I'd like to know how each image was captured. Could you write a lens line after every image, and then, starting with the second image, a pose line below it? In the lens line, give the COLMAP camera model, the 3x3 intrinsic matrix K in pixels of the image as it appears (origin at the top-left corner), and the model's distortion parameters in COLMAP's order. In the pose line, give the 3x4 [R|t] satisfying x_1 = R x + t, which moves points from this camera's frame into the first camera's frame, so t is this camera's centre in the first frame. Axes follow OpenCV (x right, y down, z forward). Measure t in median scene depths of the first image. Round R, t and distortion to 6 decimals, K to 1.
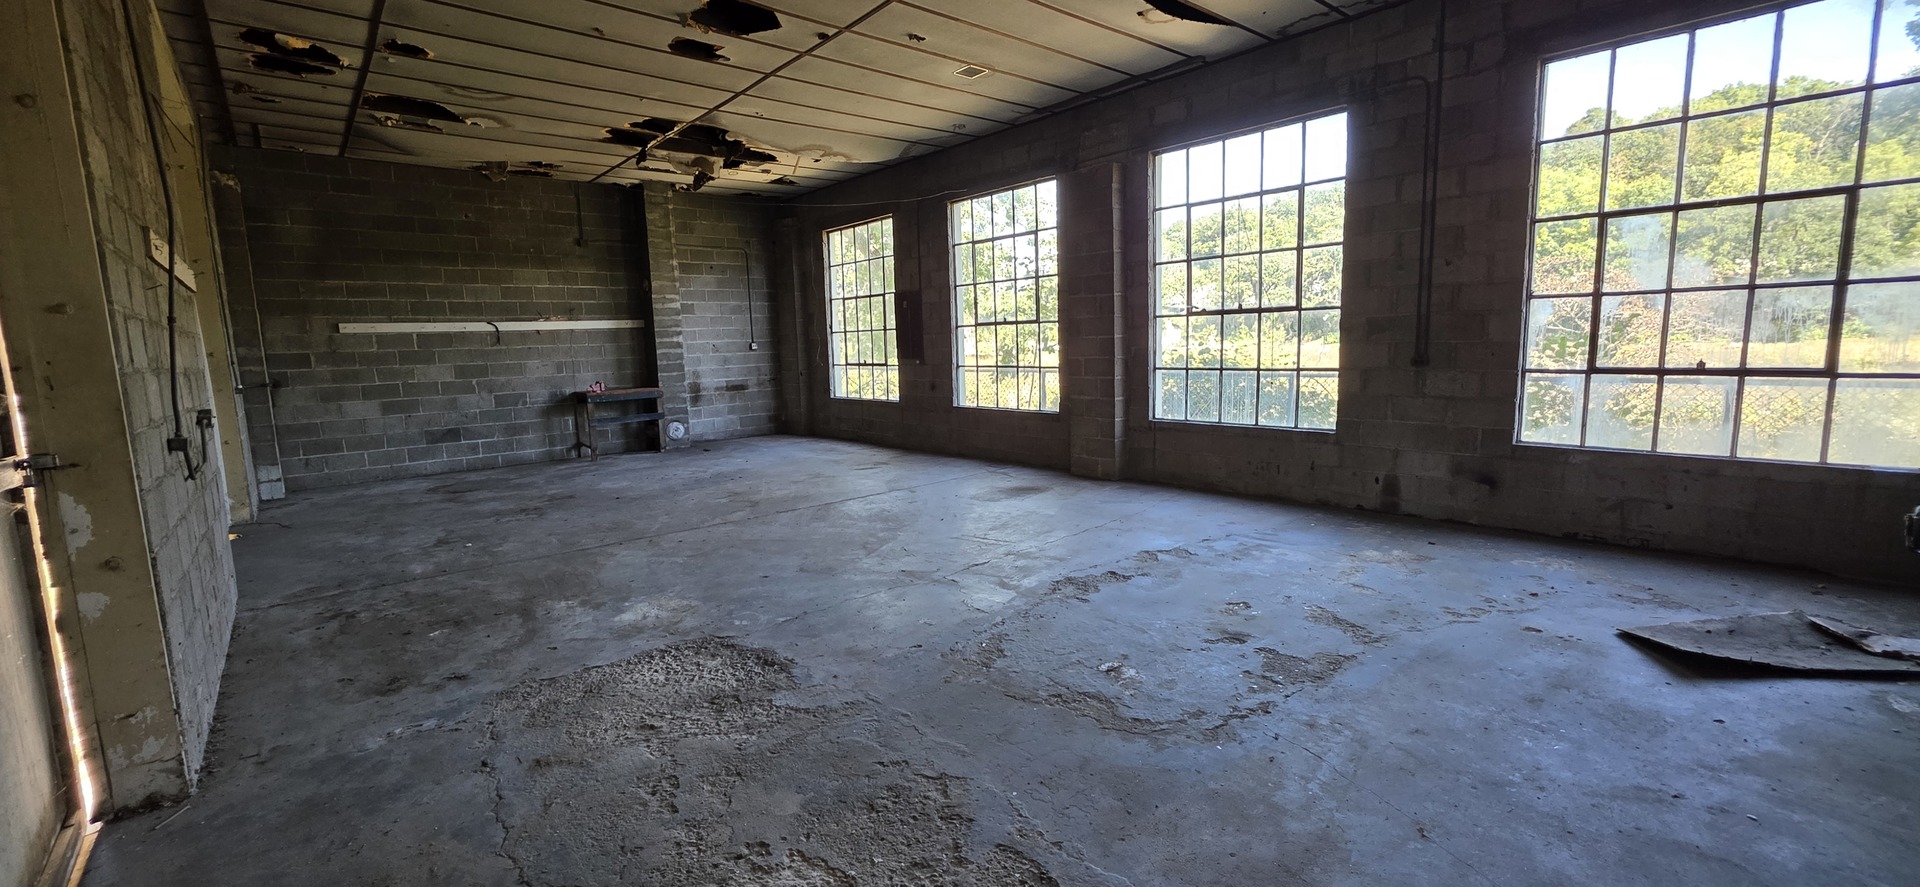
lens RADIAL K [[771.4, 0, 954.9], [0, 771.4, 440.9], [0, 0, 1]] dist [0.000003, -0.000115]
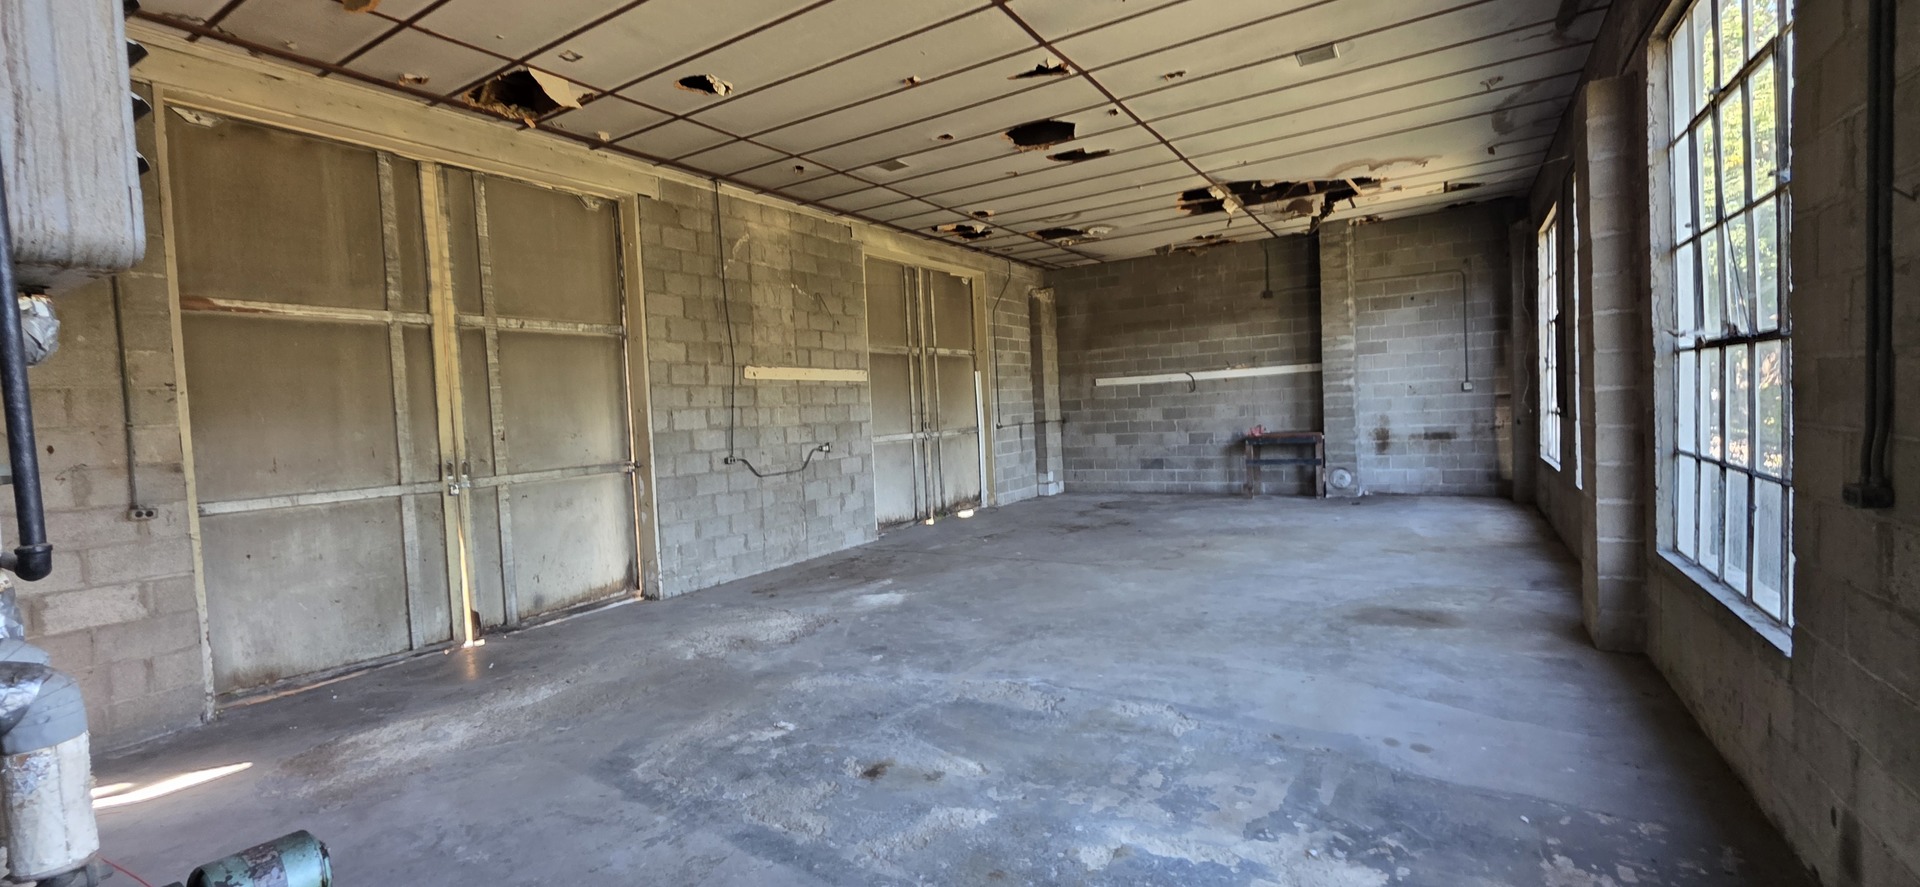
lens RADIAL K [[771.4, 0, 954.9], [0, 771.4, 440.9], [0, 0, 1]] dist [0.000003, -0.000115]
pose [[0.303341, 0.056299, -0.951218, 0.426074], [-0.082153, 0.996081, 0.032756, -0.056218], [0.949334, 0.068209, 0.306777, 0.281981]]
